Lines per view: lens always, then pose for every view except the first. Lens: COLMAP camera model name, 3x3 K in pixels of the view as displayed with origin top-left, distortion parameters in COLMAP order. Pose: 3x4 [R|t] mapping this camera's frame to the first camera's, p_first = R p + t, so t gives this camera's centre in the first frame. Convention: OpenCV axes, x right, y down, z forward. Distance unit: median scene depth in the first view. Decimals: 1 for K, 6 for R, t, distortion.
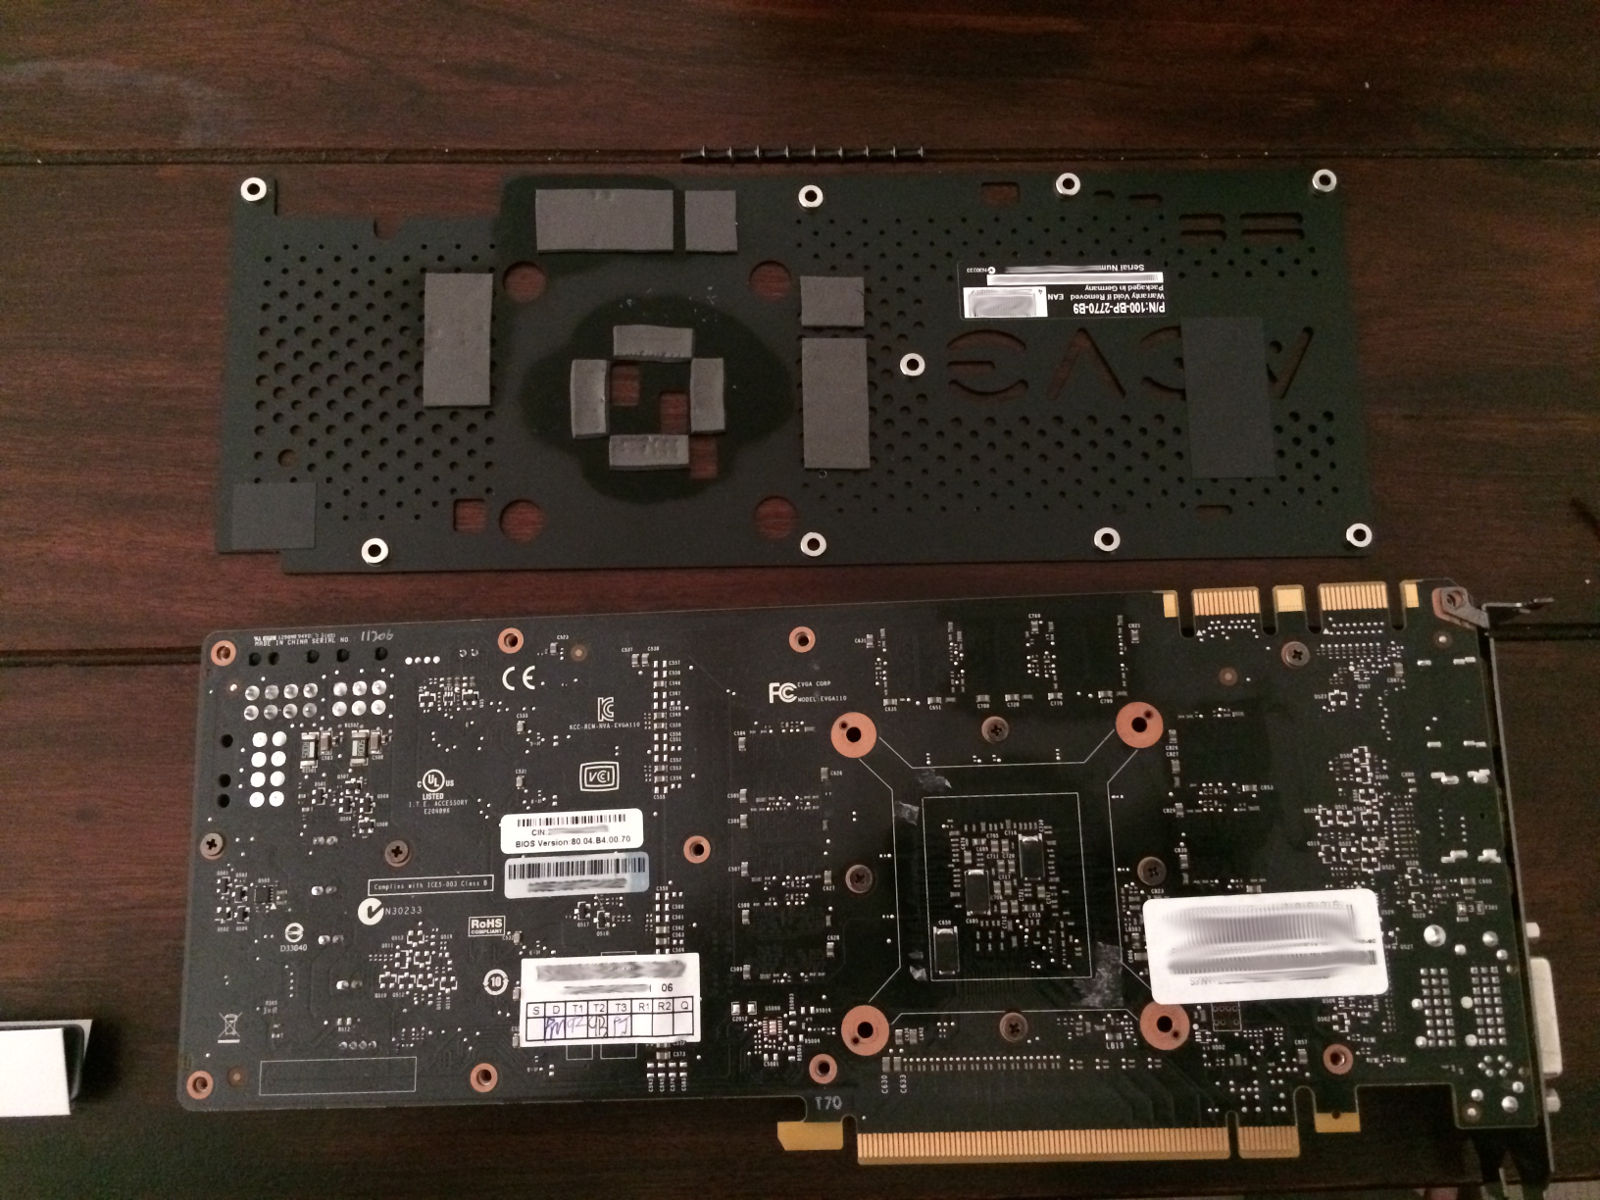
lens RADIAL K [[1365.9, 0, 800.0], [0, 1365.9, 600.0], [0, 0, 1]] dist [0.085365, -0.150781]
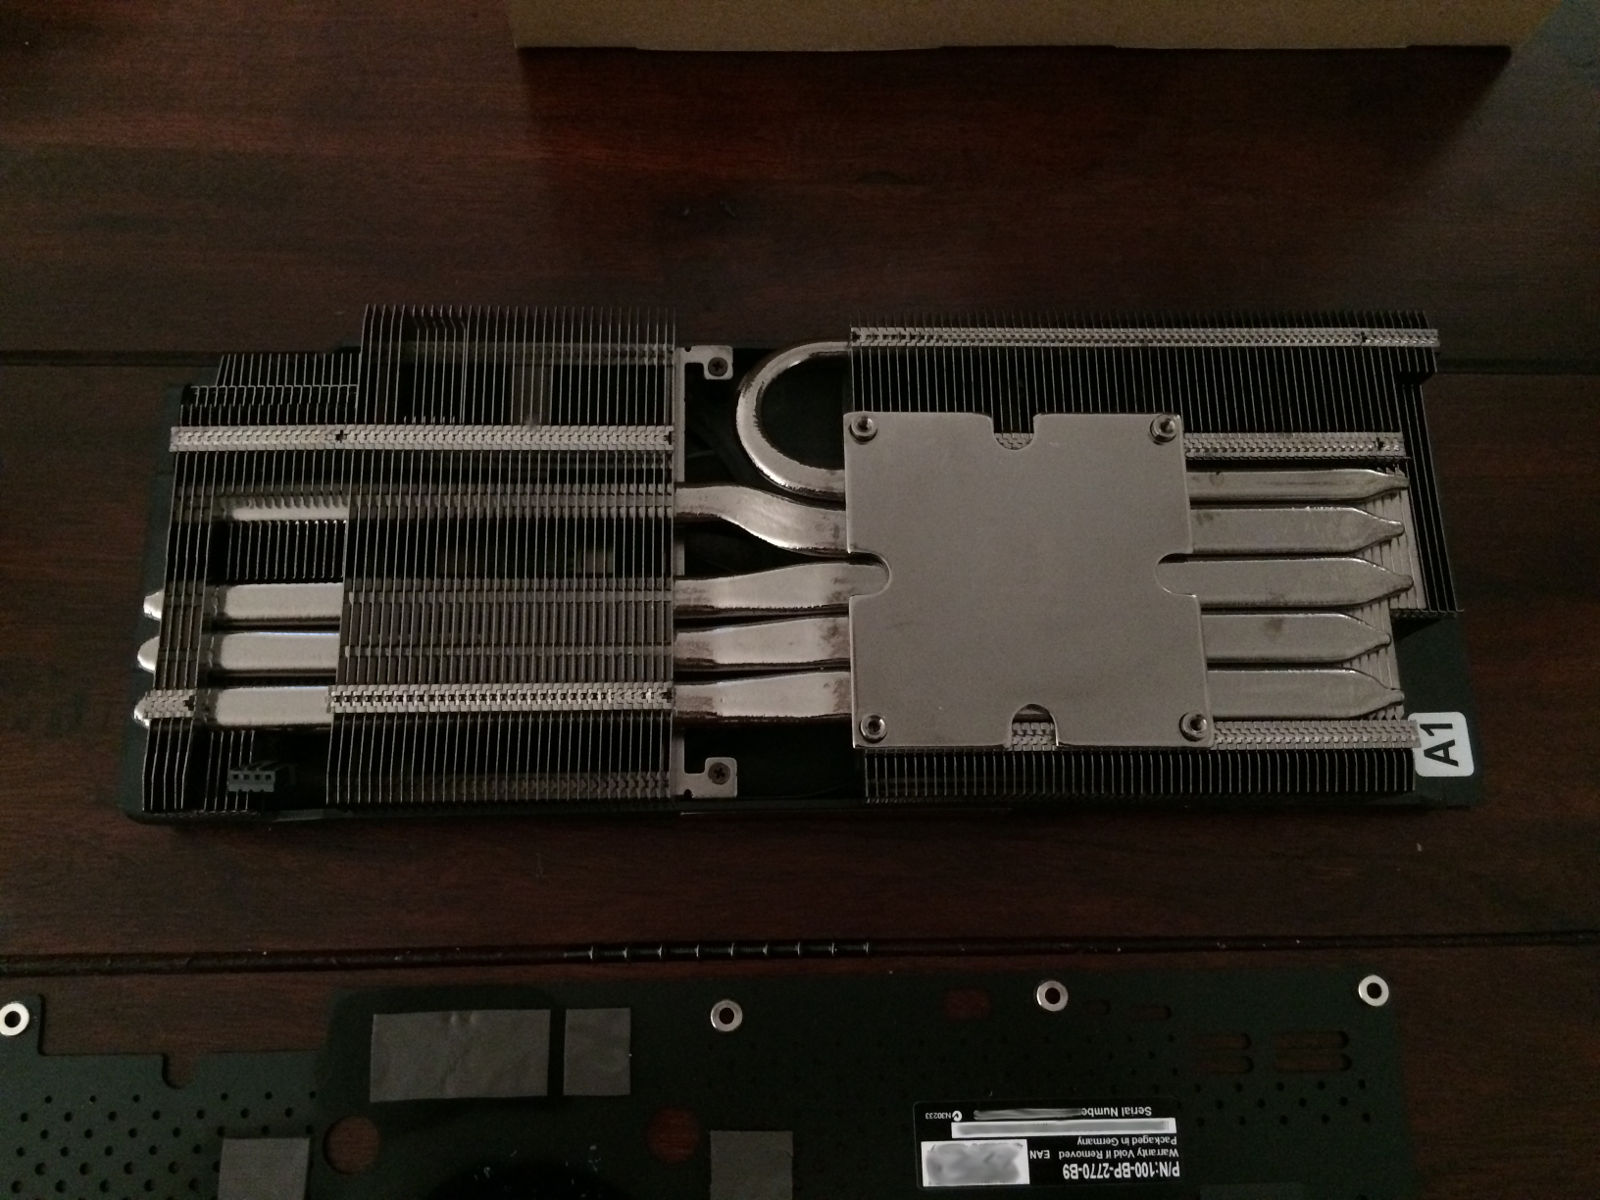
lens RADIAL K [[1365.9, 0, 800.0], [0, 1365.9, 600.0], [0, 0, 1]] dist [0.085365, -0.150781]
pose [[0.999925, 0.004895, 0.011251, 0.040173], [-0.003732, 0.994860, -0.101195, -0.452112], [-0.011689, 0.101145, 0.994803, 0.193194]]
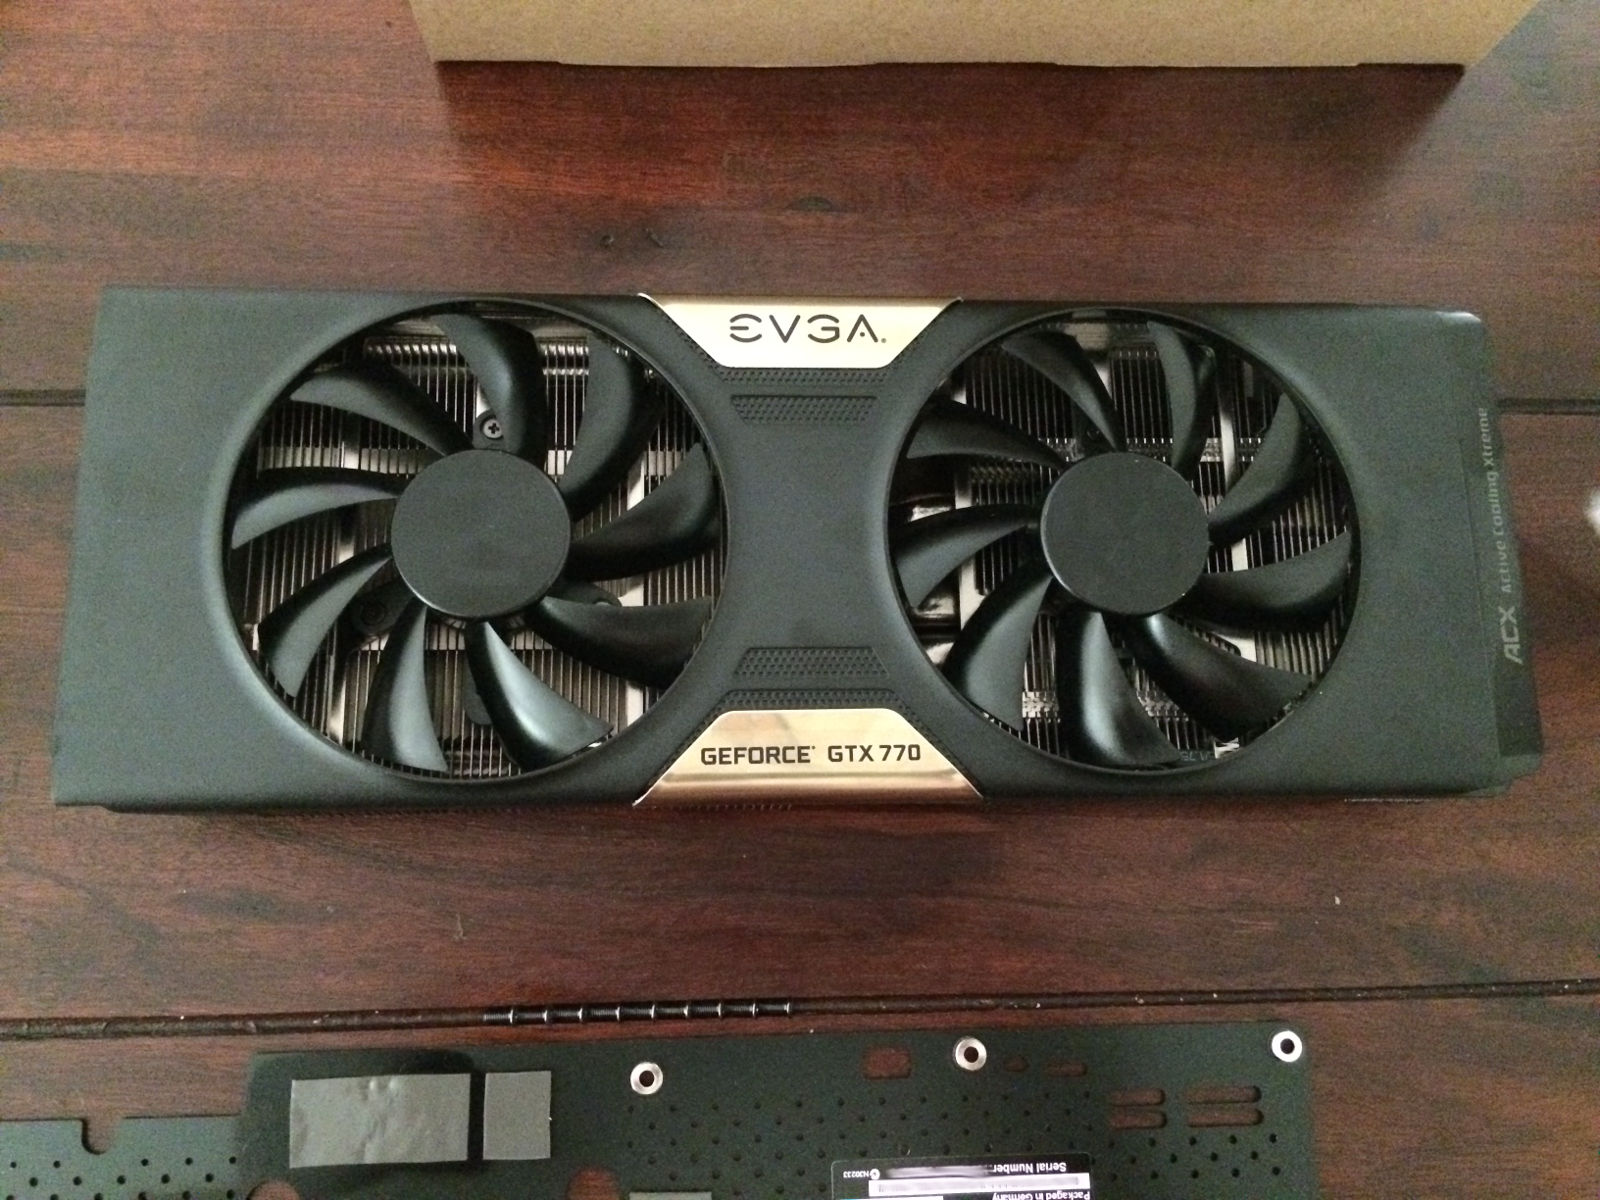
lens RADIAL K [[1365.9, 0, 800.0], [0, 1365.9, 600.0], [0, 0, 1]] dist [0.085365, -0.150781]
pose [[0.999475, 0.005722, 0.031883, 0.069419], [-0.004631, 0.999404, -0.034205, -0.543086], [-0.032060, 0.034040, 0.998906, 0.197757]]
